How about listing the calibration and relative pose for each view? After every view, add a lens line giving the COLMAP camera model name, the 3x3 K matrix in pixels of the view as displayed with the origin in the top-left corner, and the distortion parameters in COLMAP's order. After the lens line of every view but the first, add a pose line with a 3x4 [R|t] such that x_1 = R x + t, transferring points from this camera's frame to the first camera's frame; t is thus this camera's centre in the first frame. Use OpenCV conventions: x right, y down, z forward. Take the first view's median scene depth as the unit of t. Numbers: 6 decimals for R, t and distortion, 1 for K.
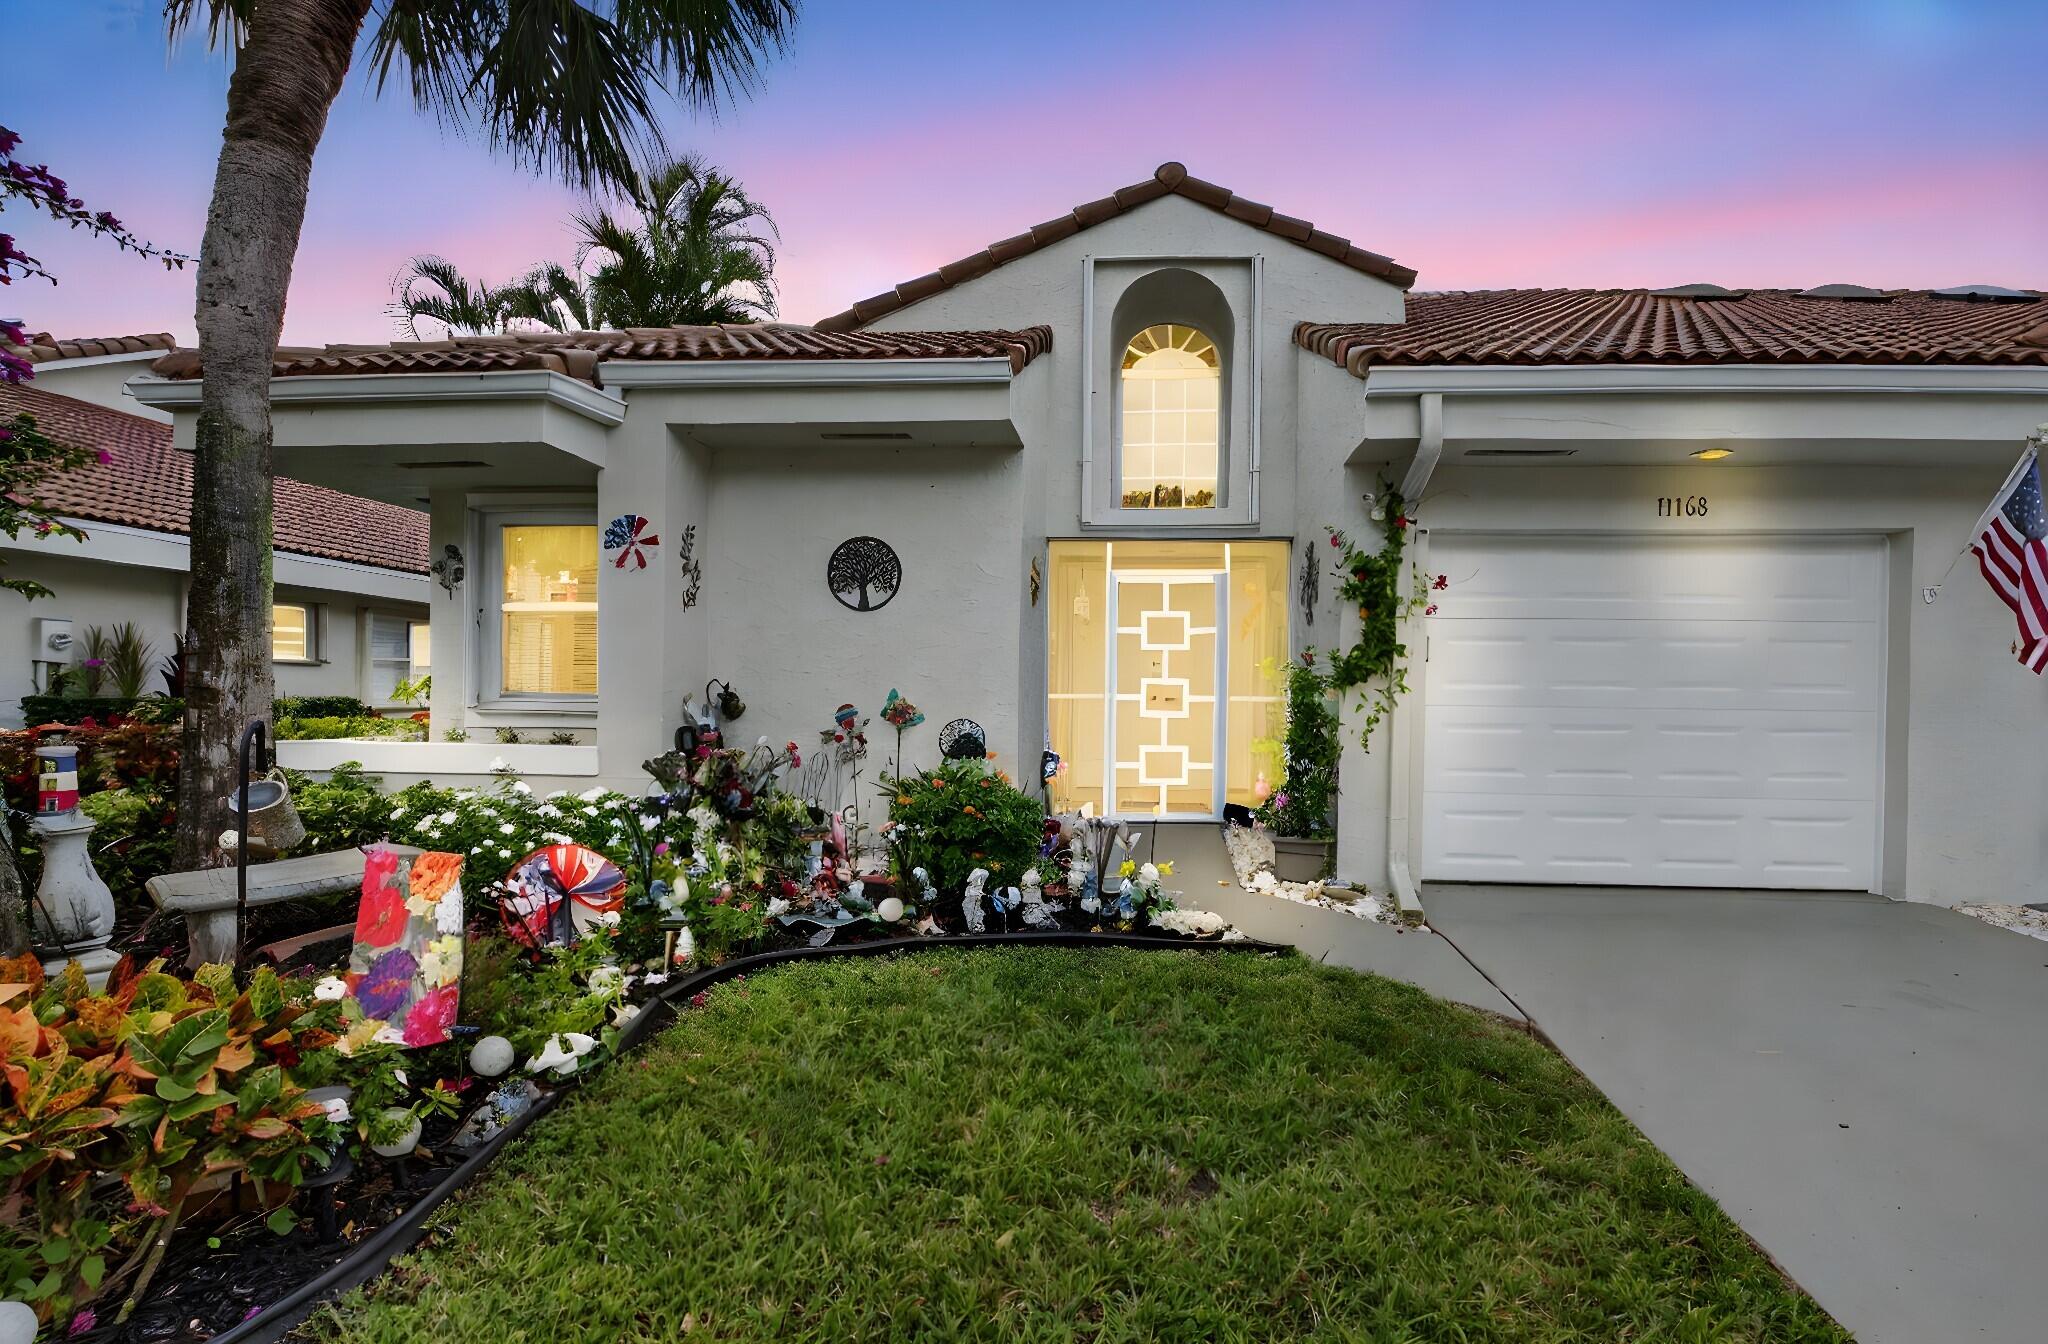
lens RADIAL K [[1054.3, 0, 1091.5], [0, 1054.3, 713.0], [0, 0, 1]] dist [0.023773, -0.043213]
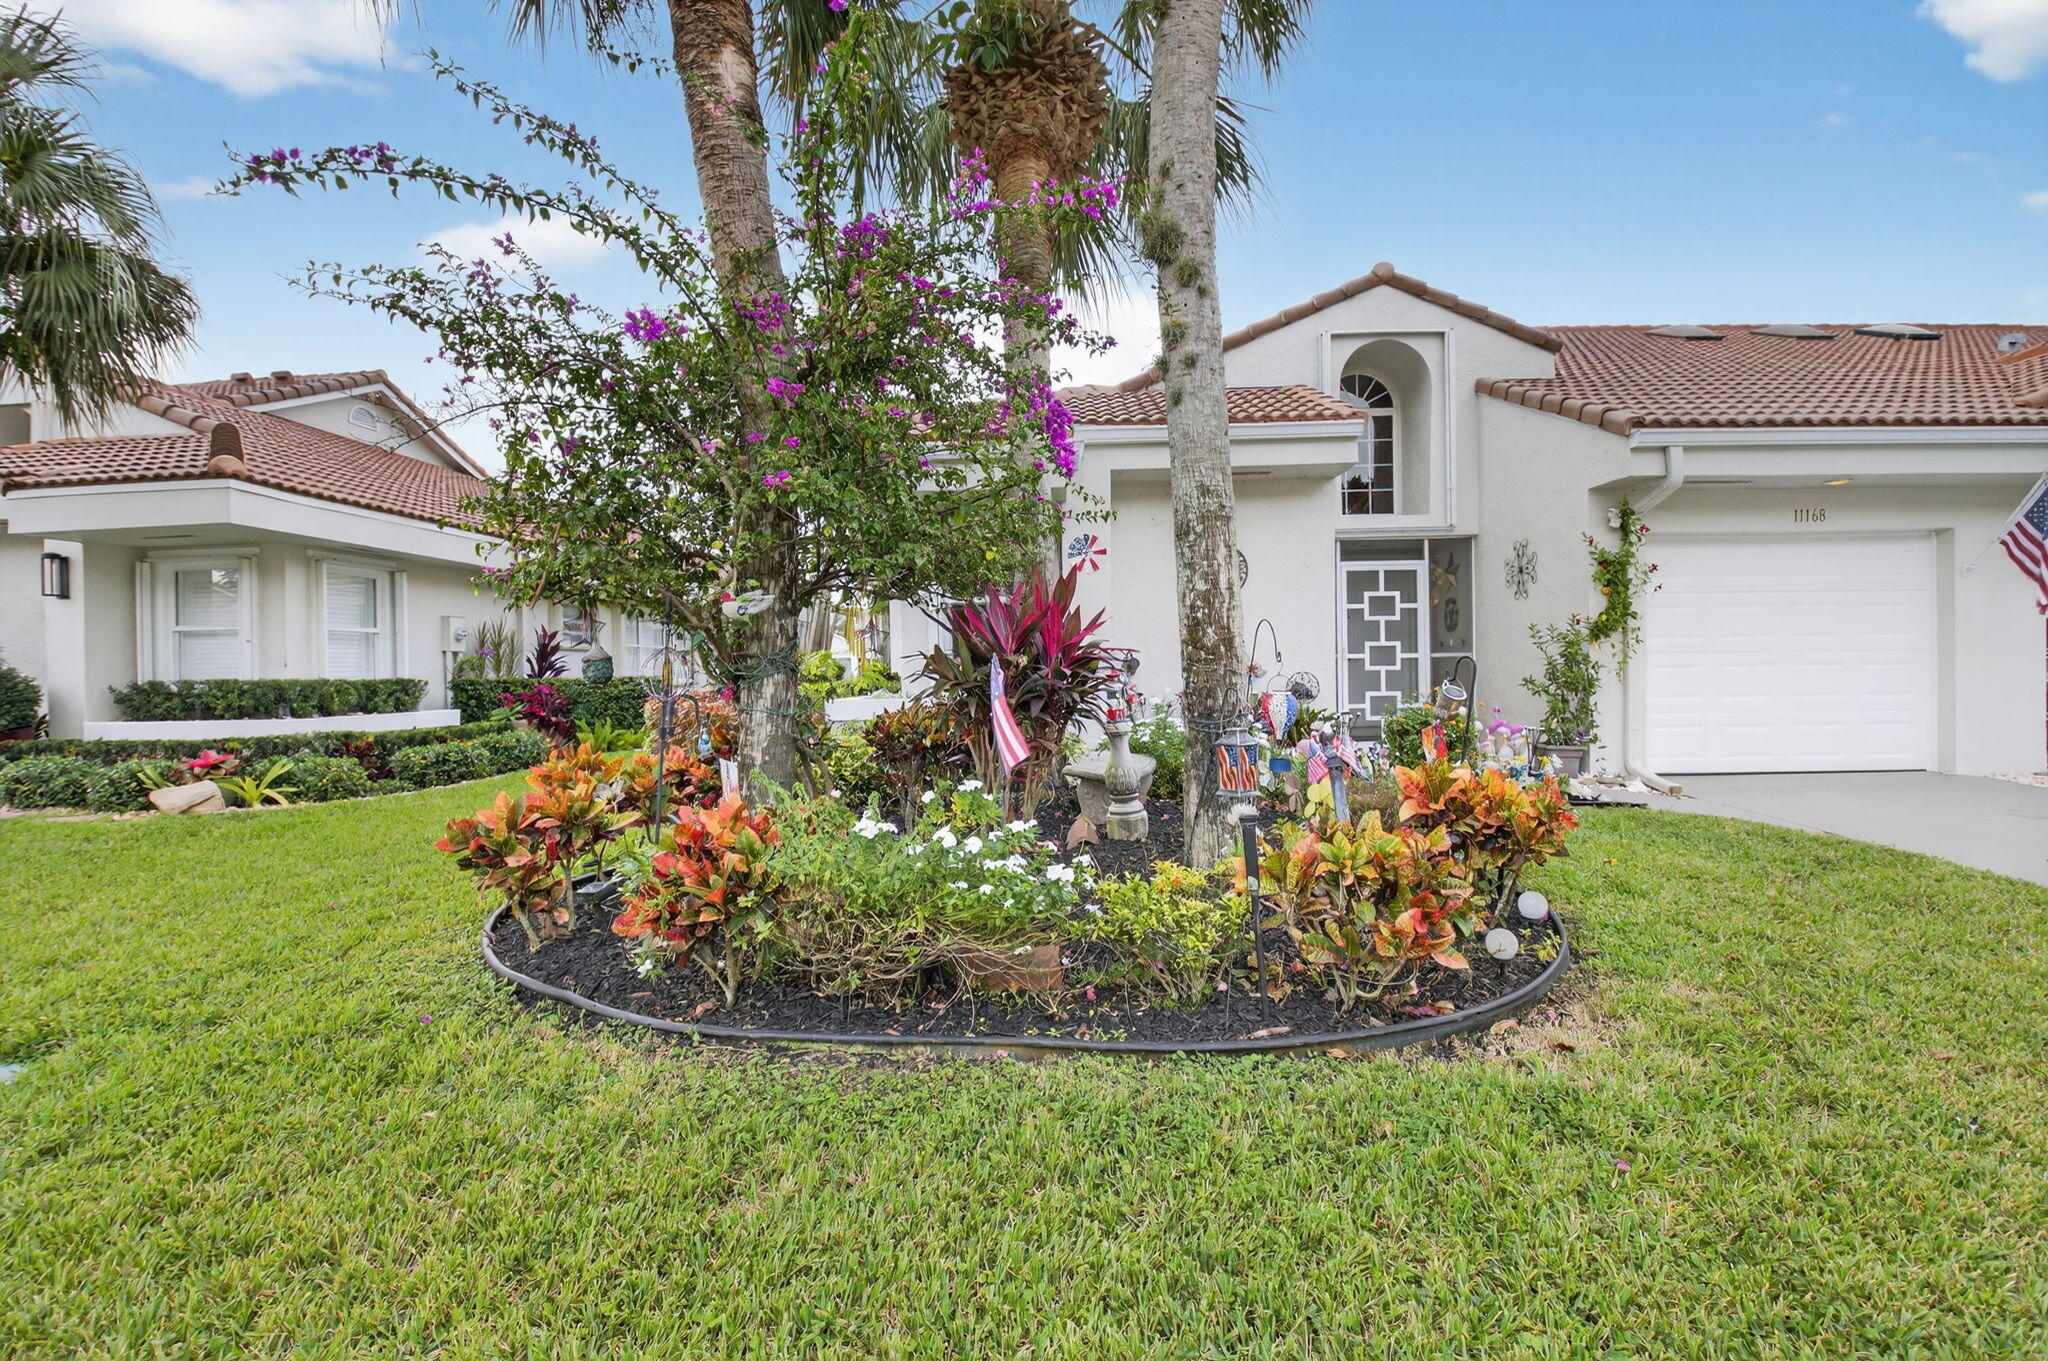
lens RADIAL K [[984.7, 0, 1024.0], [0, 984.7, 680.5], [0, 0, 1]] dist [0.010565, -0.027245]
pose [[0.998837, -0.027623, 0.039509, -0.607282], [0.027716, 0.999614, -0.001818, 0.010160], [-0.039444, 0.002911, 0.999218, -0.336357]]
